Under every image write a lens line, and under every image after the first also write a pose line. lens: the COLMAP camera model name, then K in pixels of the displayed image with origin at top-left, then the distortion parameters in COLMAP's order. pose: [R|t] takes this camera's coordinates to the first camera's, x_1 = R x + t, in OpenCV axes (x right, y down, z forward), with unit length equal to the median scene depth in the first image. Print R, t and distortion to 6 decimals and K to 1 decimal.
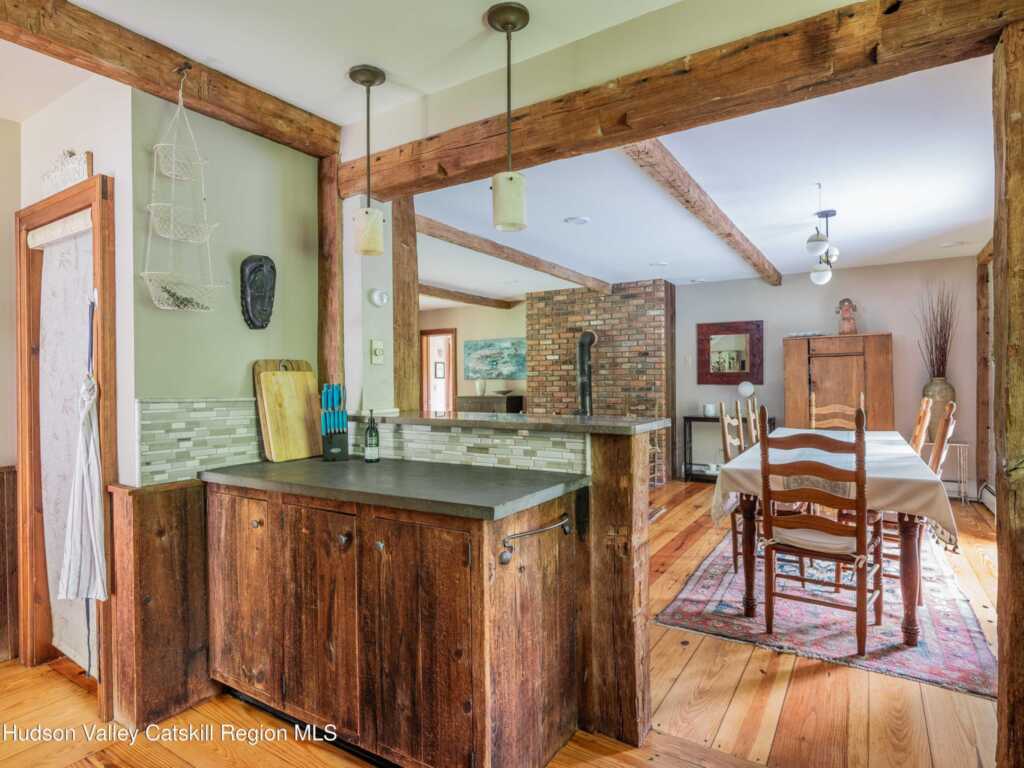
lens RADIAL K [[564.1, 0, 513.7], [0, 564.1, 381.6], [0, 0, 1]] dist [-0.000325, 0.000005]
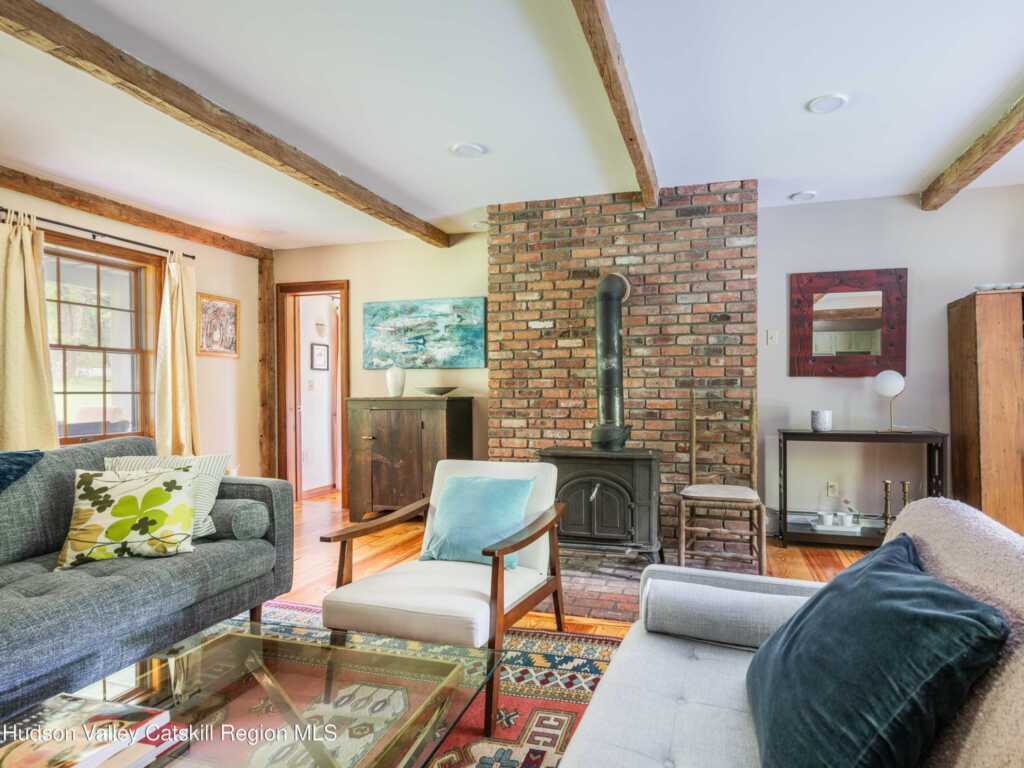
lens RADIAL K [[521.1, 0, 577.4], [0, 521.1, 399.7], [0, 0, 1]] dist [-0.000488, 0.000062]
pose [[0.953138, 0.001108, 0.302535, -0.049601], [-0.006146, 0.999858, 0.015701, 0.021358], [-0.302475, -0.016825, 0.953009, 0.521230]]
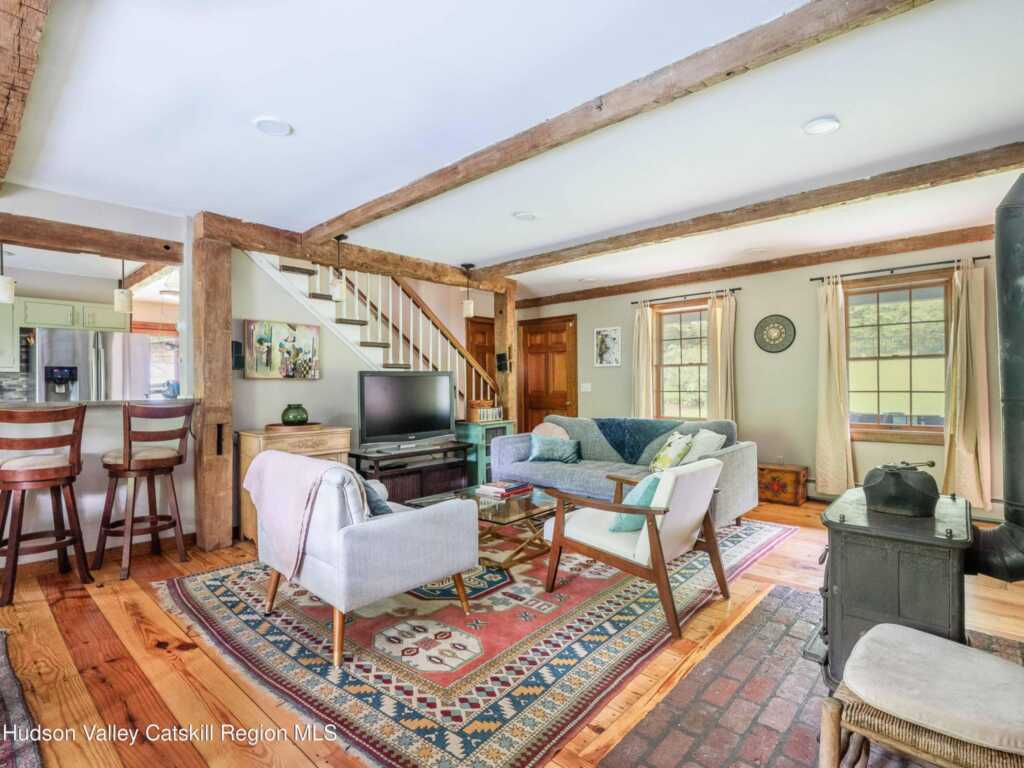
lens RADIAL K [[521.1, 0, 518.5], [0, 521.1, 379.3], [0, 0, 1]] dist [-0.000488, 0.000062]
pose [[-0.159744, 0.000876, -0.987158, 0.432558], [0.008279, 0.999966, -0.000453, 0.004522], [0.987124, -0.008245, -0.159746, 0.818976]]
